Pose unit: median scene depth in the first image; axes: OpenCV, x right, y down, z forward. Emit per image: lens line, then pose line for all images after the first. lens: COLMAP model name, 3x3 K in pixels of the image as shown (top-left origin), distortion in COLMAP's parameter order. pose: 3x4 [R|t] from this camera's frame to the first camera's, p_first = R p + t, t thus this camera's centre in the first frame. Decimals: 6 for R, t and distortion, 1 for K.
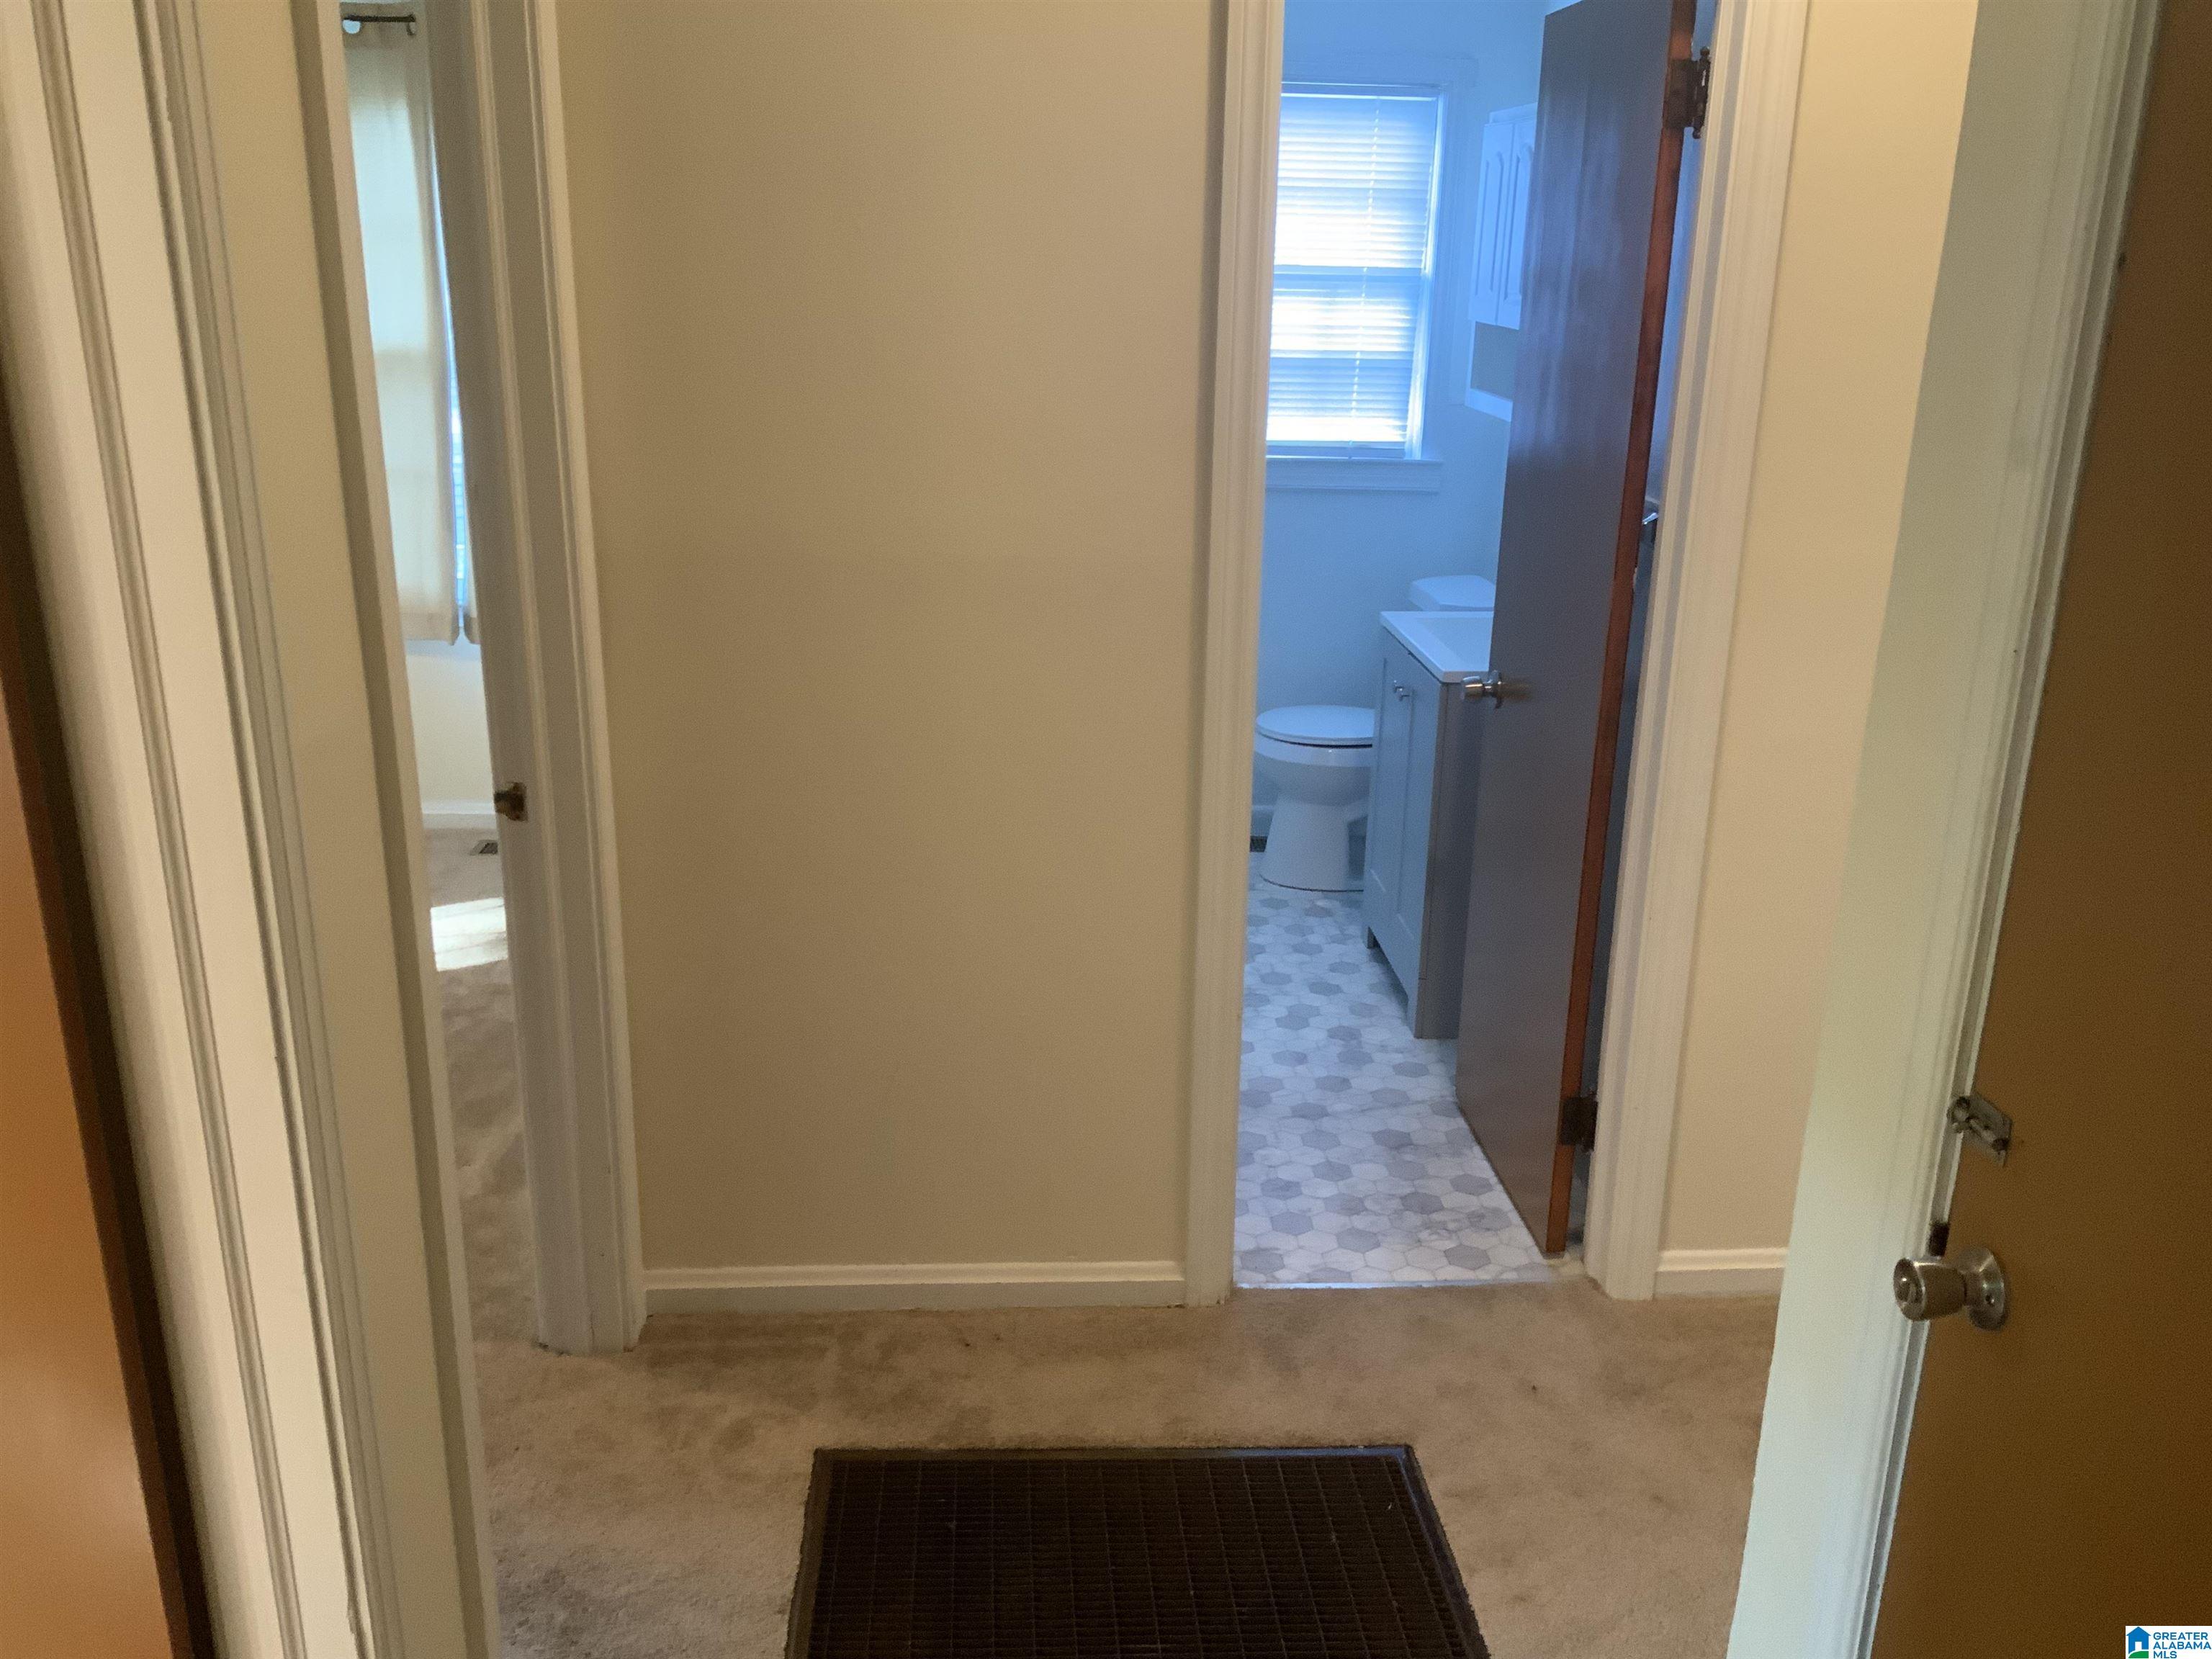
lens RADIAL K [[1813.2, 0, 1094.2], [0, 1813.2, 824.8], [0, 0, 1]] dist [0.104400, -0.210909]
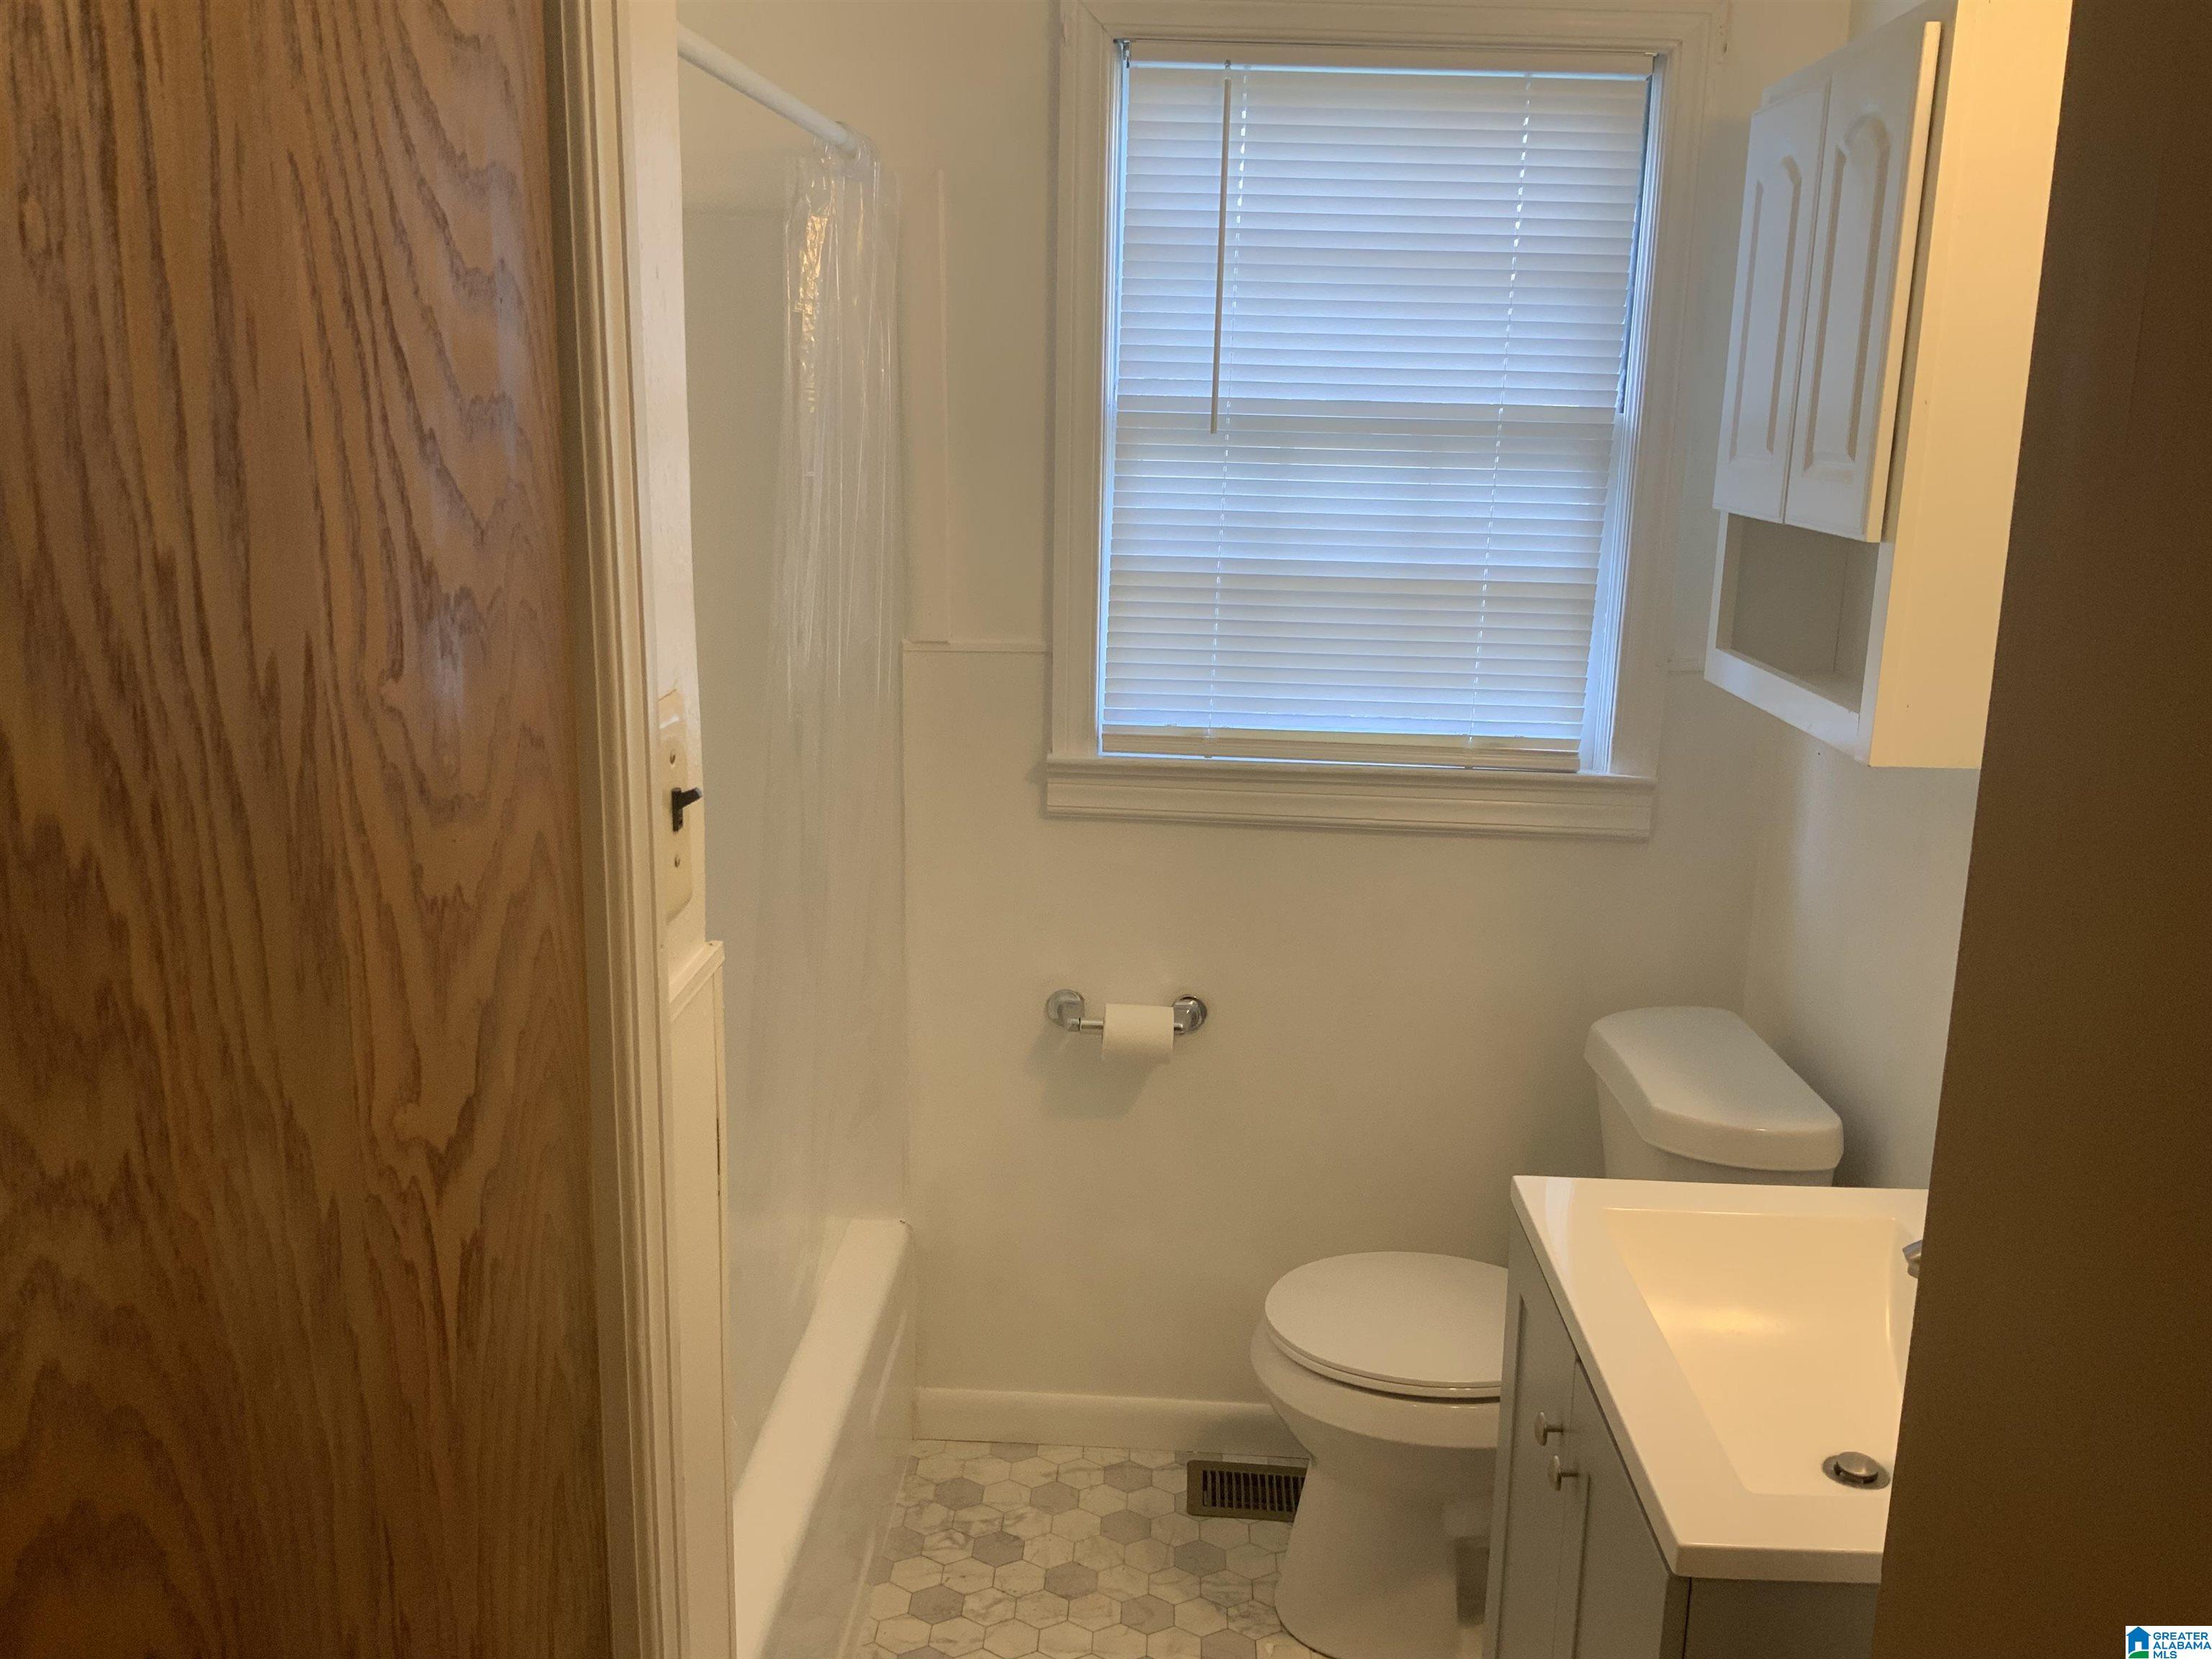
lens RADIAL K [[1813.2, 0, 1094.2], [0, 1813.2, 824.8], [0, 0, 1]] dist [0.104400, -0.210909]
pose [[0.994647, 0.024670, -0.100345, 0.089920], [-0.033784, 0.995353, -0.090167, -0.140221], [0.097655, 0.093075, 0.990859, 0.500290]]
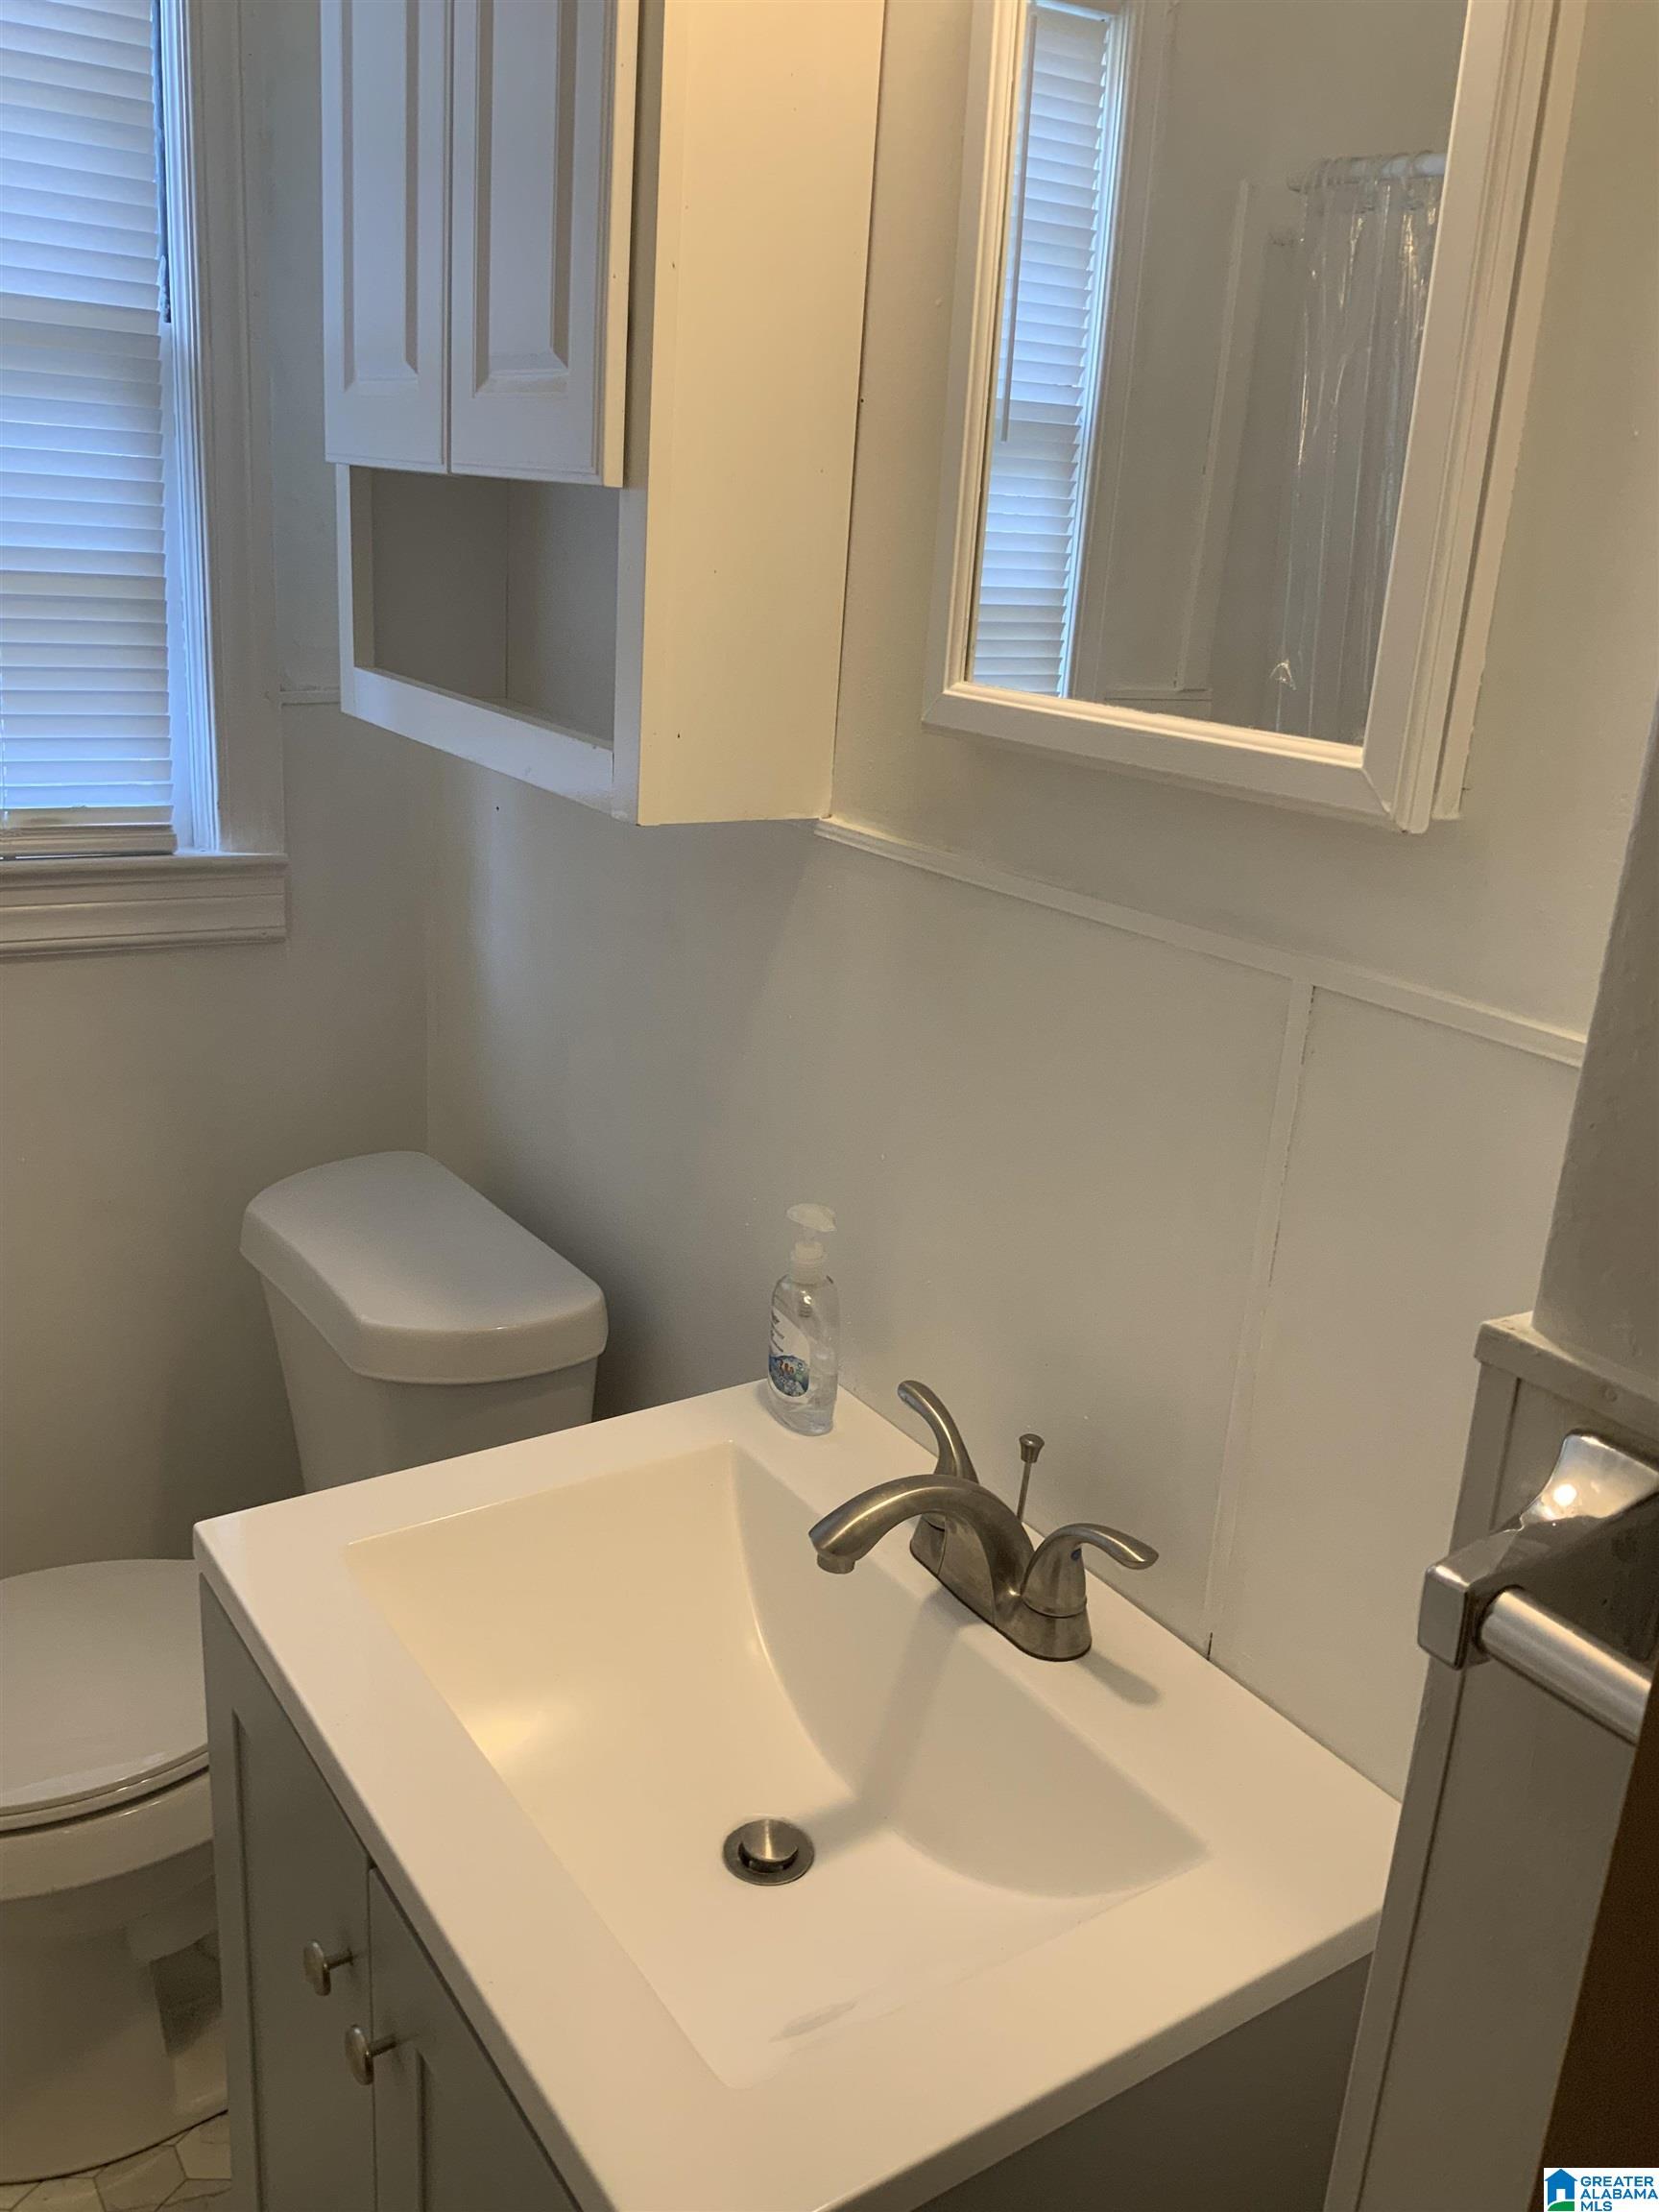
lens RADIAL K [[1813.2, 0, 836.5], [0, 1813.2, 1103.1], [0, 0, 1]] dist [0.104400, -0.210909]
pose [[0.859619, -0.117148, 0.497324, 0.099982], [0.105911, 0.993074, 0.050860, -0.161594], [-0.499838, 0.008952, 0.866073, 0.643636]]
